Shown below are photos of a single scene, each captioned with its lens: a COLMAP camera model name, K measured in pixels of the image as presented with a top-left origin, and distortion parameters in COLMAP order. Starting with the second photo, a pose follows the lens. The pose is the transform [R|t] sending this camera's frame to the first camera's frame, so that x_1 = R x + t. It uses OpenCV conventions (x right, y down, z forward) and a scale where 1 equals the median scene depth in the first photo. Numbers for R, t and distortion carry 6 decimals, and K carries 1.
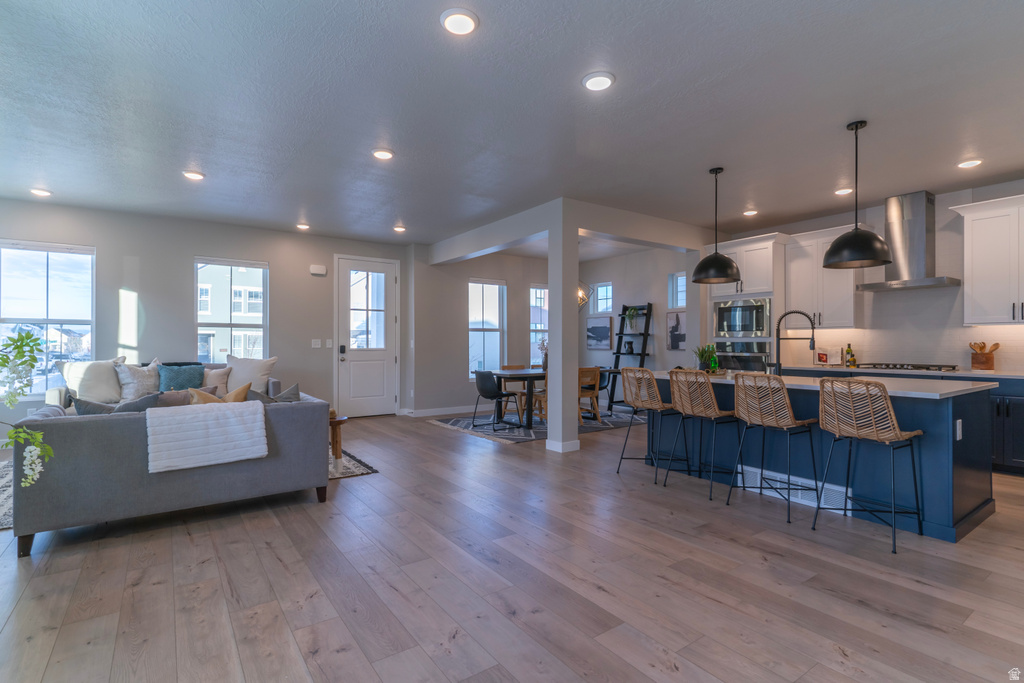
lens RADIAL K [[493.3, 0, 506.8], [0, 493.3, 343.4], [0, 0, 1]] dist [0.004446, -0.000506]
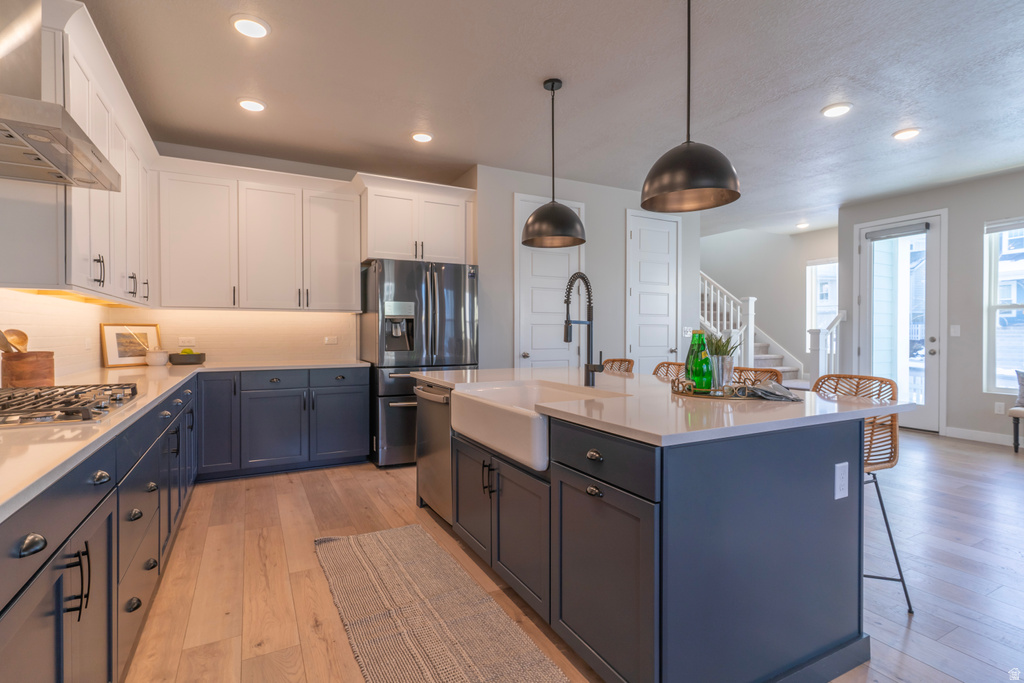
lens RADIAL K [[493.3, 0, 515.0], [0, 493.3, 338.3], [0, 0, 1]] dist [0.004446, -0.000506]
pose [[-0.992672, -0.001358, 0.120834, 0.305668], [0.000074, 0.999930, 0.011846, 0.002115], [-0.120842, 0.011768, -0.992602, 0.859323]]
